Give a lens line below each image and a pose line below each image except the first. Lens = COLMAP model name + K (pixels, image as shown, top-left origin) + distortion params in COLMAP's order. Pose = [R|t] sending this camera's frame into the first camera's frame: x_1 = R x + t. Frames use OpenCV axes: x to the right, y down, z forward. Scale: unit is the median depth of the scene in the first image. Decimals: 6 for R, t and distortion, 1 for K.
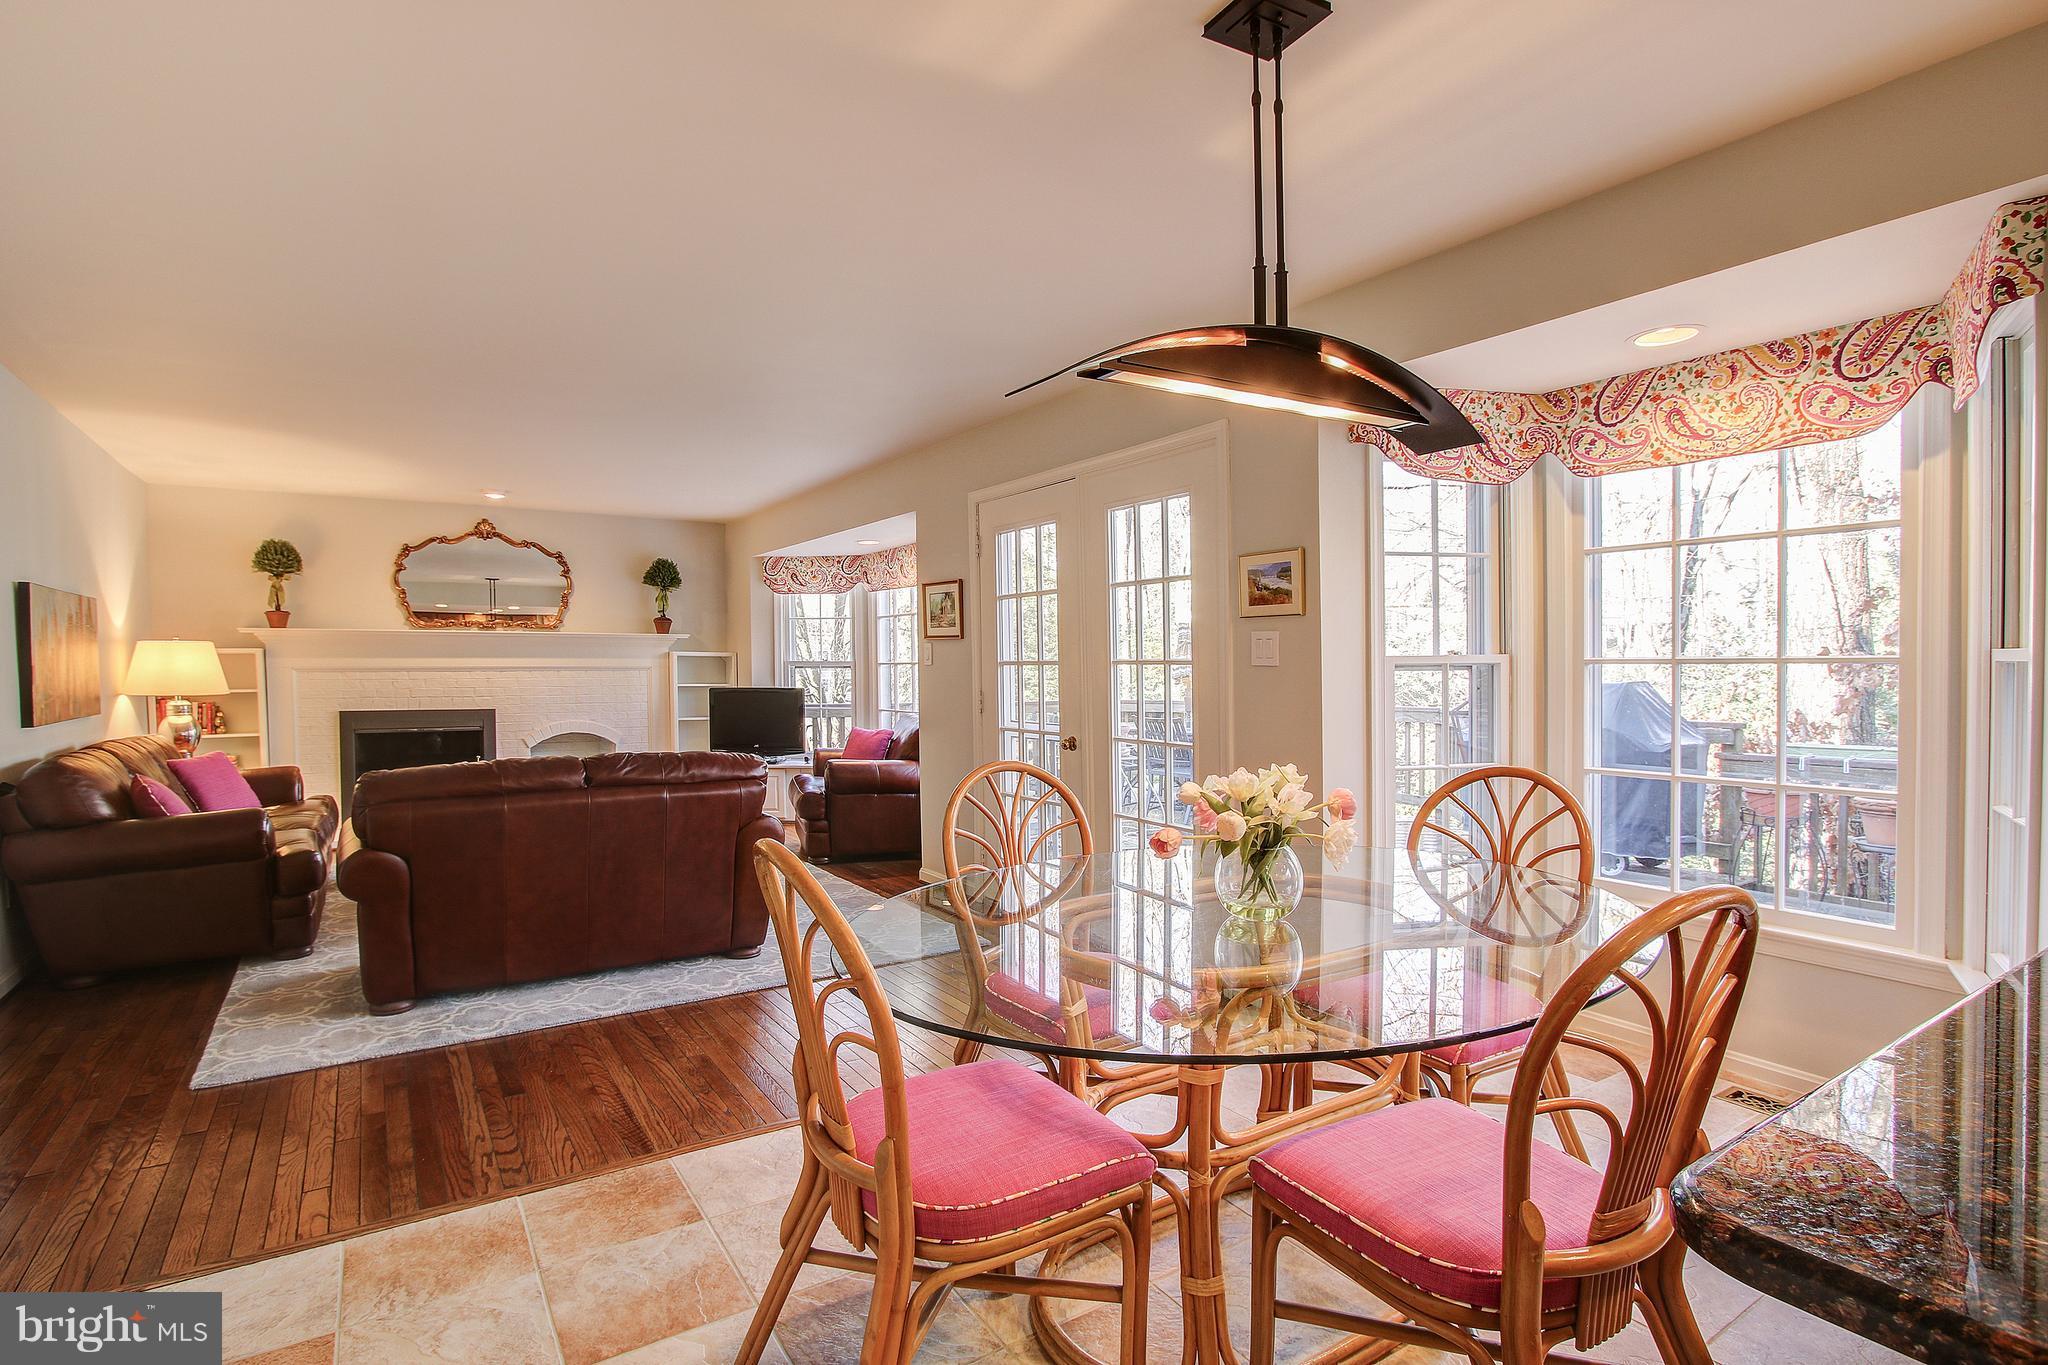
lens RADIAL K [[966.6, 0, 1000.8], [0, 966.6, 710.1], [0, 0, 1]] dist [-0.016727, 0.003192]
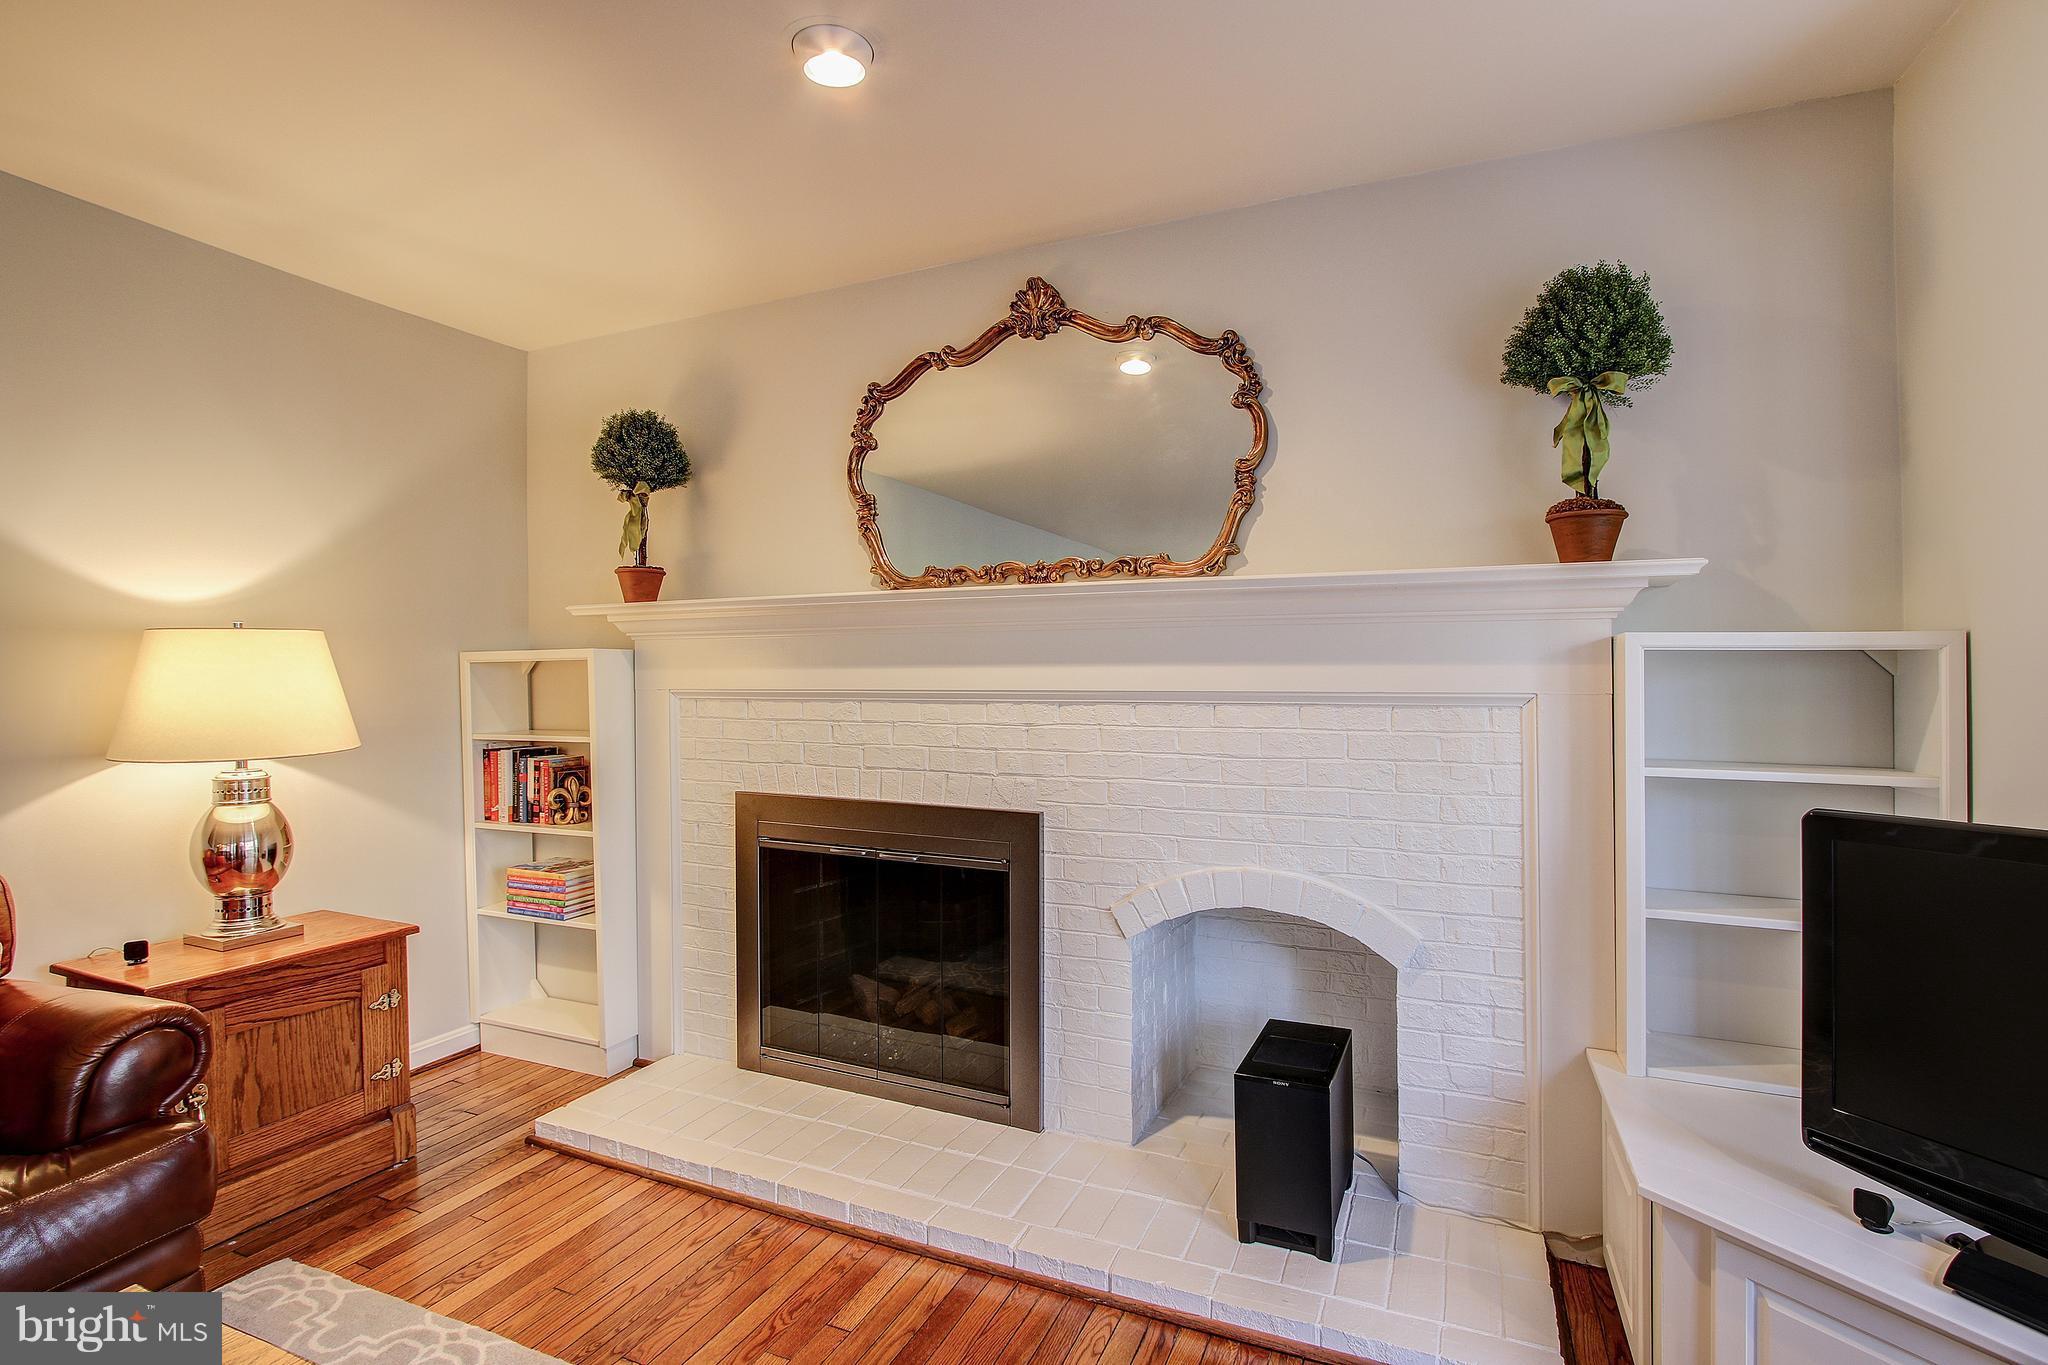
lens RADIAL K [[966.6, 0, 1030.0], [0, 966.6, 668.6], [0, 0, 1]] dist [-0.016727, 0.003192]
pose [[0.553510, -0.010477, -0.832776, -0.358360], [-0.039665, 0.998455, -0.038926, -0.058978], [0.831897, 0.054578, 0.552239, 1.201627]]
